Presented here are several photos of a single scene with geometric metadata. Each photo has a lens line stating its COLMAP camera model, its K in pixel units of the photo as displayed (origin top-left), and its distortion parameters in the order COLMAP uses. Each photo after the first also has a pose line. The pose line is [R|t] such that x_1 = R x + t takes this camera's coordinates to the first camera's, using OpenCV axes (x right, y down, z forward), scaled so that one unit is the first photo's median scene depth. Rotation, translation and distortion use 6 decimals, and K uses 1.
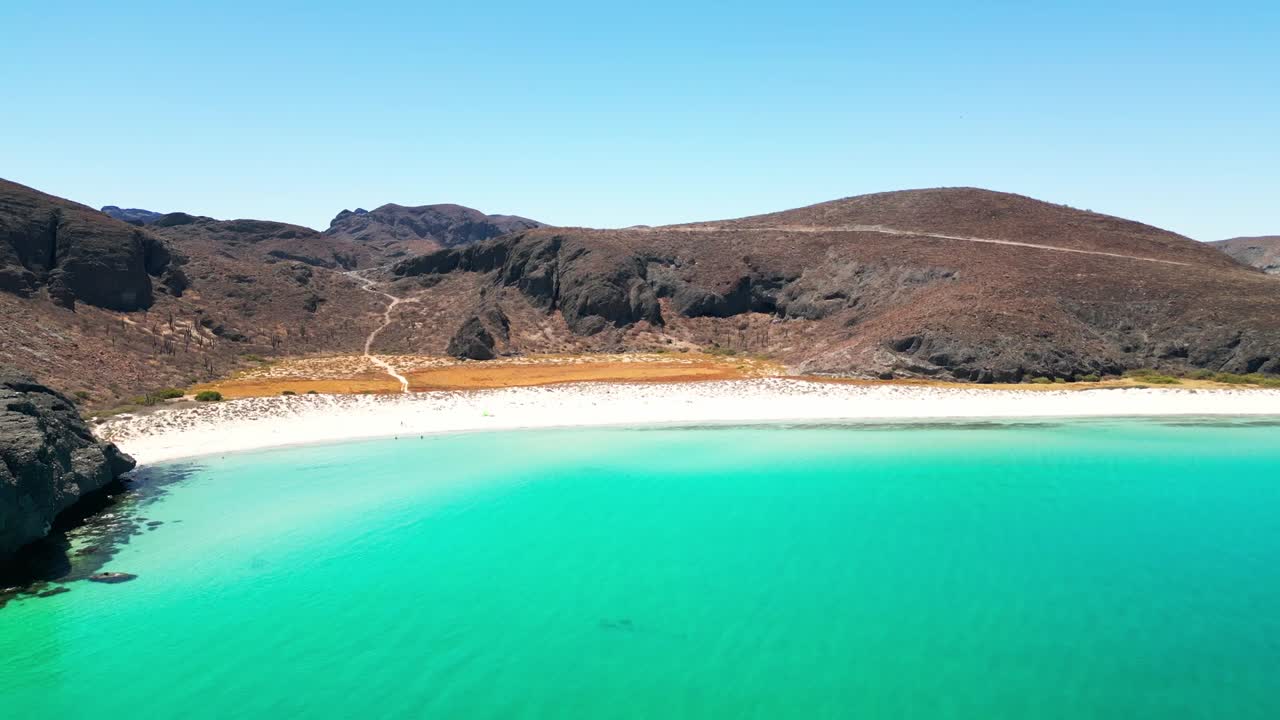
lens RADIAL K [[984.1, 0, 640.0], [0, 984.1, 360.0], [0, 0, 1]] dist [0.102524, -0.176027]
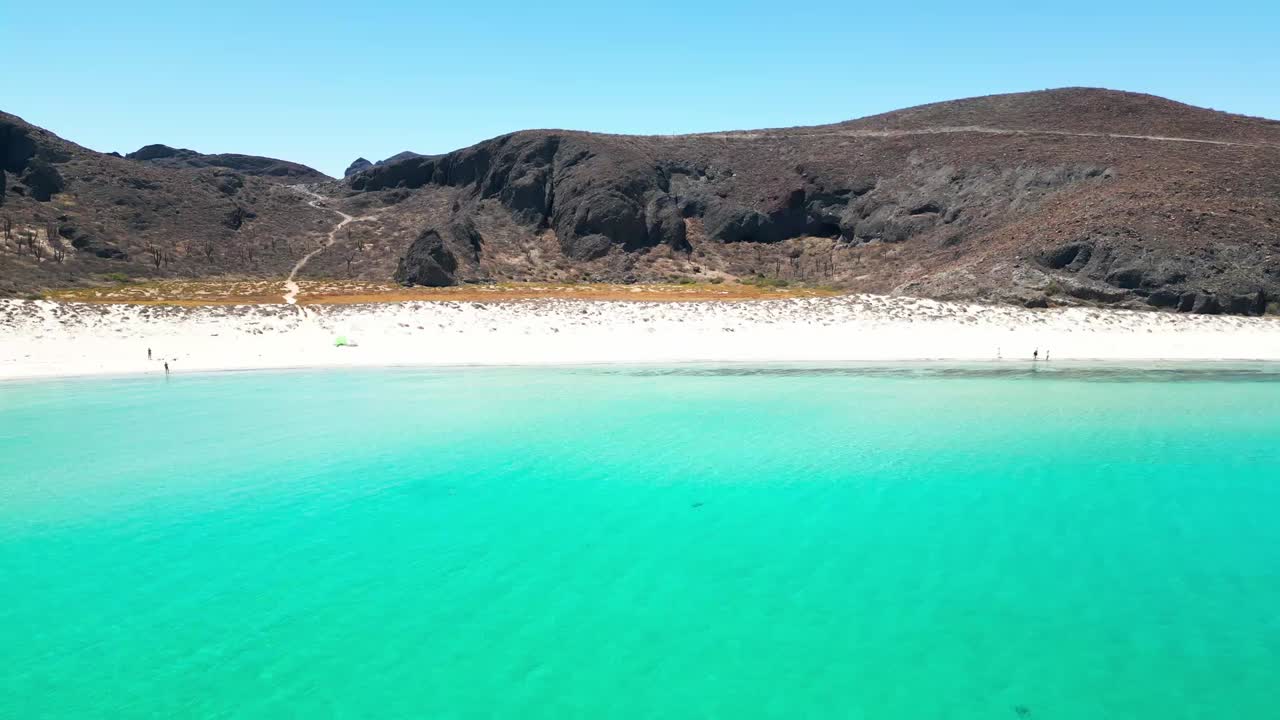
lens RADIAL K [[984.1, 0, 640.0], [0, 984.1, 360.0], [0, 0, 1]] dist [0.102524, -0.176027]
pose [[0.999470, 0.014333, -0.029230, 0.009223], [-0.013282, 0.999269, 0.035842, 0.022180], [0.029722, -0.035435, 0.998930, 0.243397]]
